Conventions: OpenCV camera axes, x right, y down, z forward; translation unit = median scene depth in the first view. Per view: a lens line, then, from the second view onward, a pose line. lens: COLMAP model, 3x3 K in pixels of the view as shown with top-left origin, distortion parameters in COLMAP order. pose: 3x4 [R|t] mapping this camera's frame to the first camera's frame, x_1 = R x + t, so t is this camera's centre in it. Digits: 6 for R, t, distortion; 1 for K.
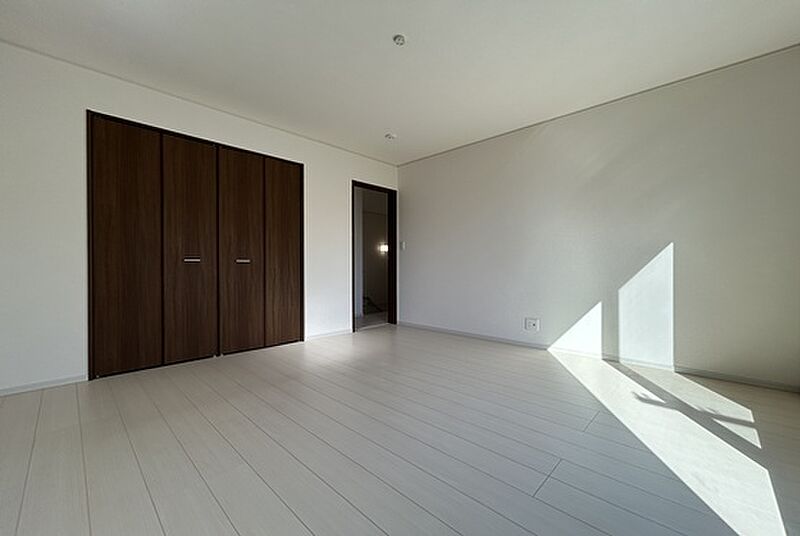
lens RADIAL K [[323.5, 0, 400.0], [0, 323.5, 268.0], [0, 0, 1]] dist [0.001837, 0.000074]
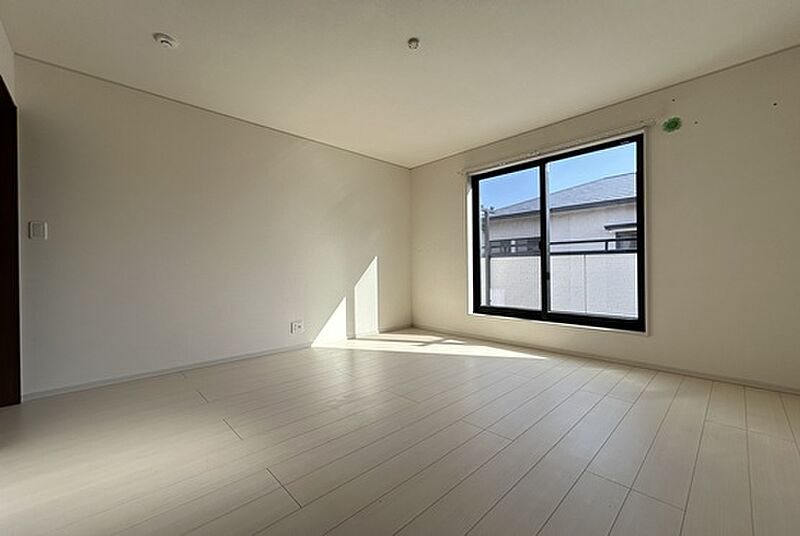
lens RADIAL K [[323.5, 0, 400.0], [0, 323.5, 268.0], [0, 0, 1]] dist [0.001837, 0.000074]
pose [[0.038952, 0.009233, 0.999198, -0.509663], [0.006719, 0.999932, -0.009502, -0.000868], [-0.999218, 0.007084, 0.038888, 0.527604]]
